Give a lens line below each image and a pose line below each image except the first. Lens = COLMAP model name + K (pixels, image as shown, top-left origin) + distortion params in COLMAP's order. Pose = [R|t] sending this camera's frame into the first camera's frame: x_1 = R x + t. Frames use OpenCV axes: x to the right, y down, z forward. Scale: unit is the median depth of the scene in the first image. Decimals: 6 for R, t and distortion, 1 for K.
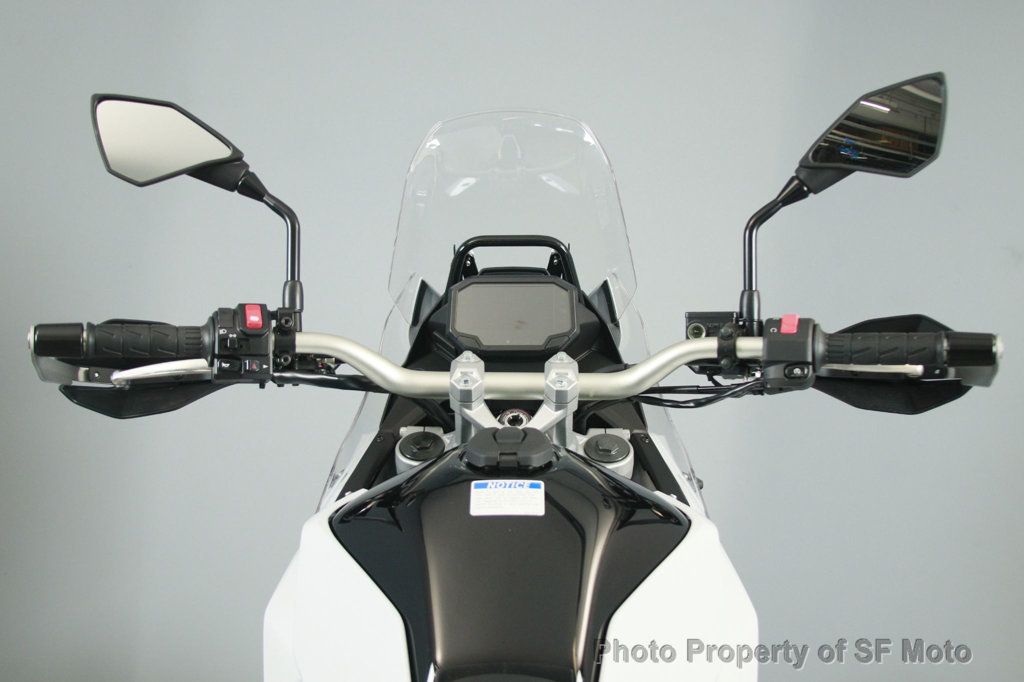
lens RADIAL K [[1440.1, 0, 522.6], [0, 1440.1, 339.5], [0, 0, 1]] dist [-0.091987, 0.000000]
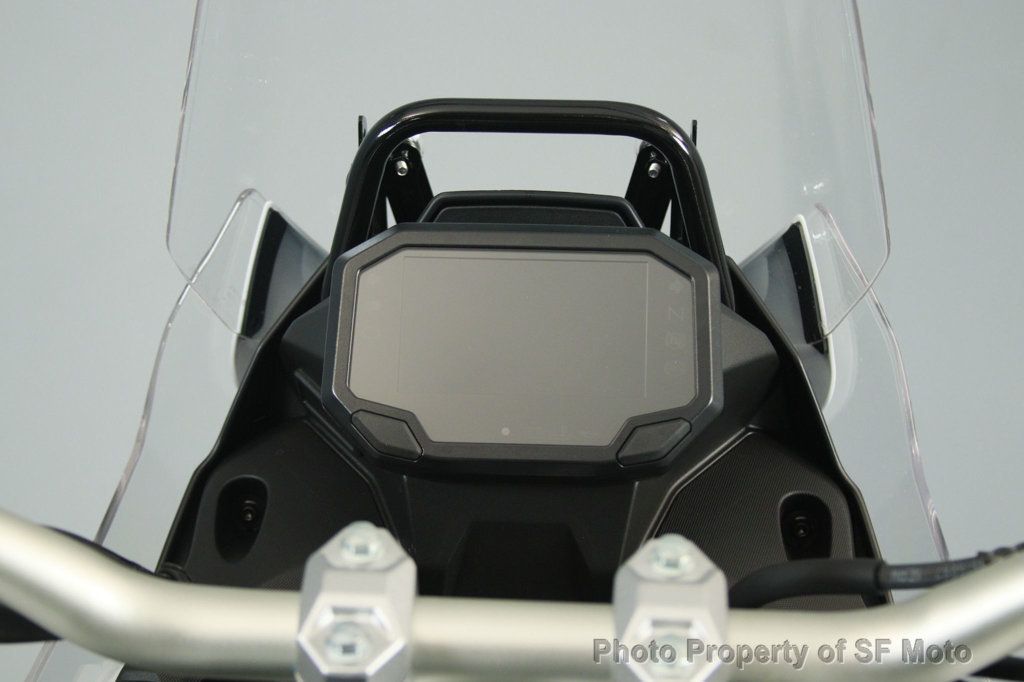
lens RADIAL K [[2495.6, 0, 513.1], [0, 2495.6, 343.1], [0, 0, 1]] dist [0.142773, 0.000000]
pose [[0.999441, 0.025436, -0.021691, 0.004010], [-0.023595, 0.996412, 0.081278, -0.074358], [0.023681, -0.080720, 0.996455, 0.486972]]
